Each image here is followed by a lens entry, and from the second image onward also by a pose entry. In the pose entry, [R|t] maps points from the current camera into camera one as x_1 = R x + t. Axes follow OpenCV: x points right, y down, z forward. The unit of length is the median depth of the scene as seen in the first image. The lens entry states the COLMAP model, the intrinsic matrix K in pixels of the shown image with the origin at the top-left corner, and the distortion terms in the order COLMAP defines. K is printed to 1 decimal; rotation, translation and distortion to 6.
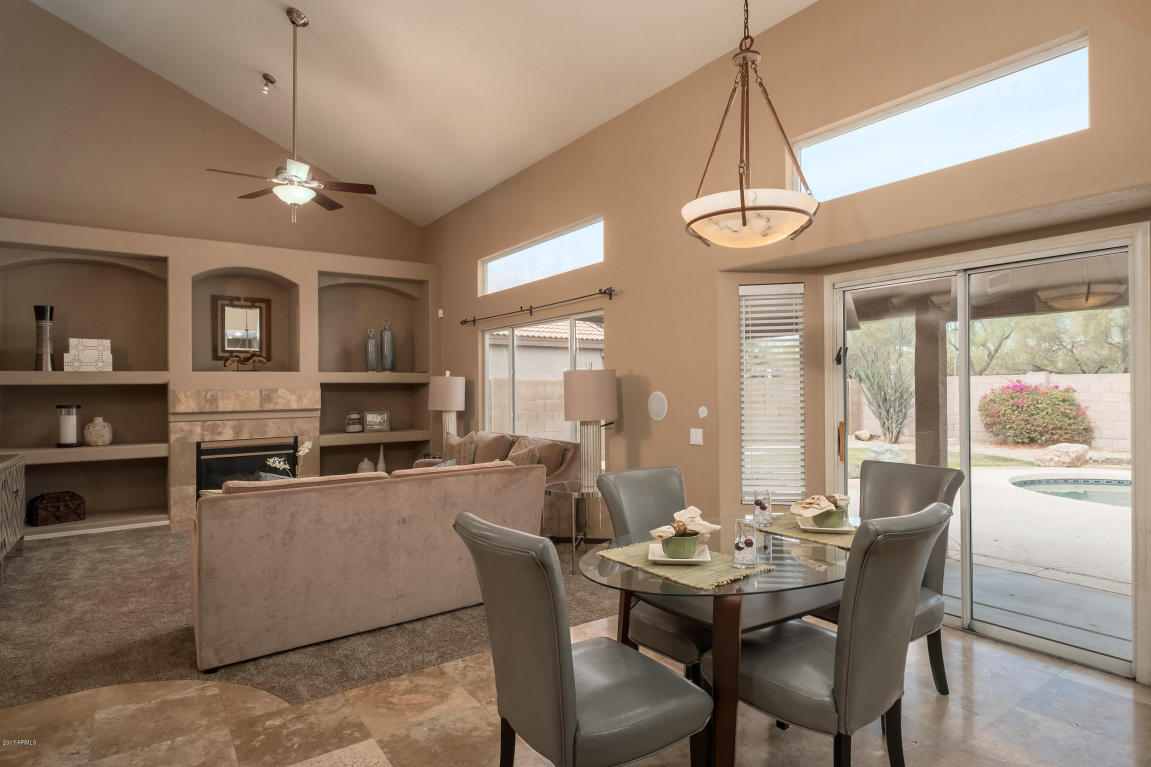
lens RADIAL K [[623.6, 0, 575.0], [0, 623.6, 384.2], [0, 0, 1]] dist [-0.002275, 0.002096]
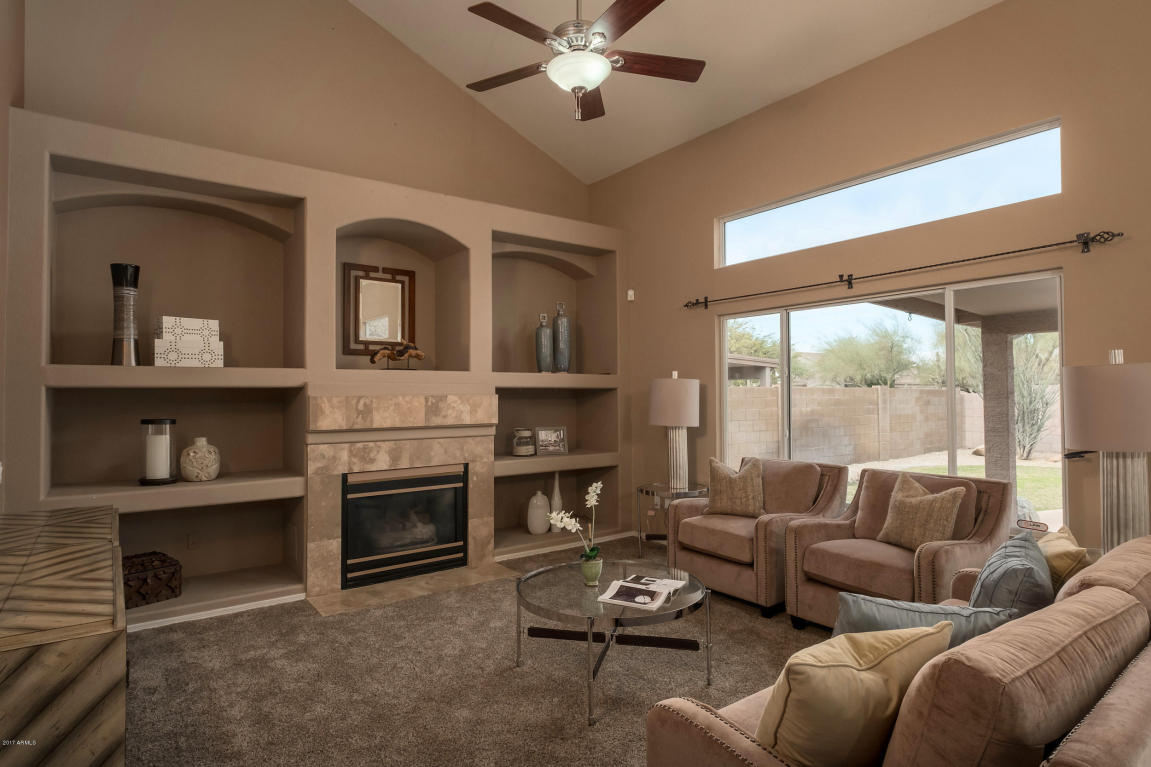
lens RADIAL K [[623.6, 0, 576.6], [0, 623.6, 385.9], [0, 0, 1]] dist [-0.002275, 0.002096]
pose [[0.999421, 0.003533, 0.033847, -0.368043], [-0.003116, 0.999919, -0.012364, 0.005131], [-0.033888, 0.012251, 0.999351, 0.309993]]
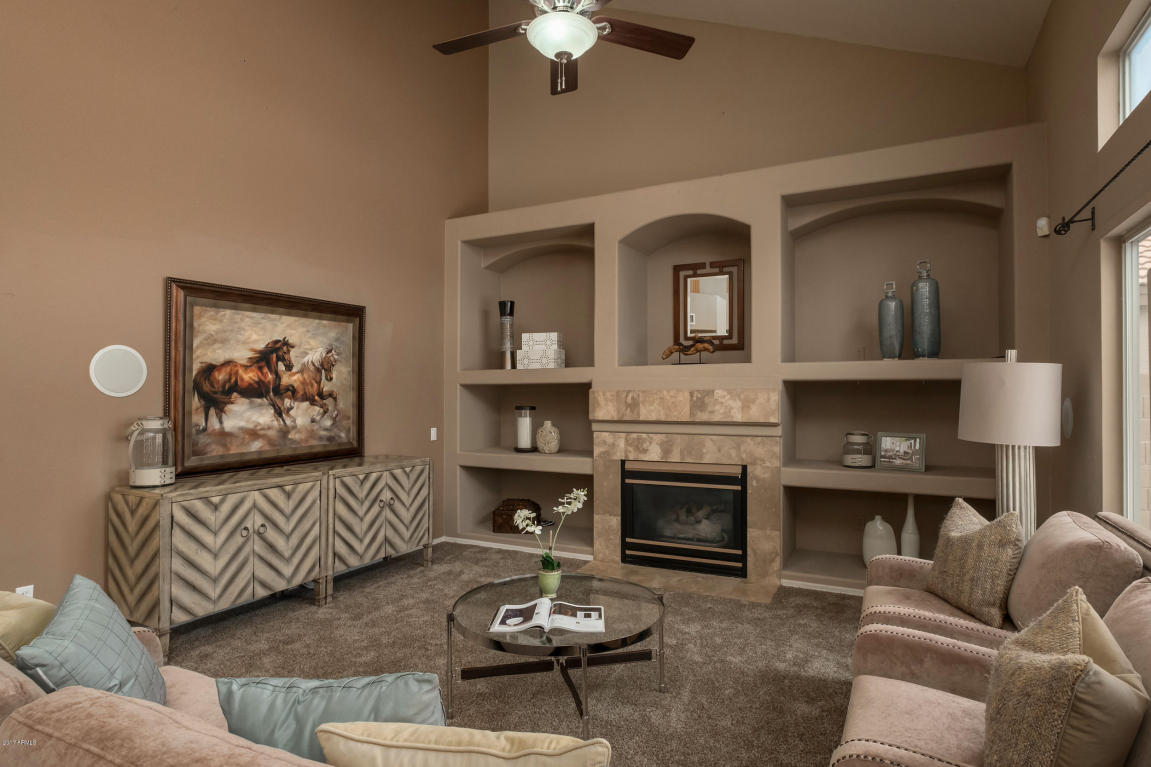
lens RADIAL K [[623.6, 0, 576.4], [0, 623.6, 386.0], [0, 0, 1]] dist [-0.002275, 0.002096]
pose [[0.467666, 0.000877, -0.883905, 0.034476], [0.001343, 0.999998, 0.001703, 0.002025], [0.883904, -0.001983, 0.467664, 0.584920]]
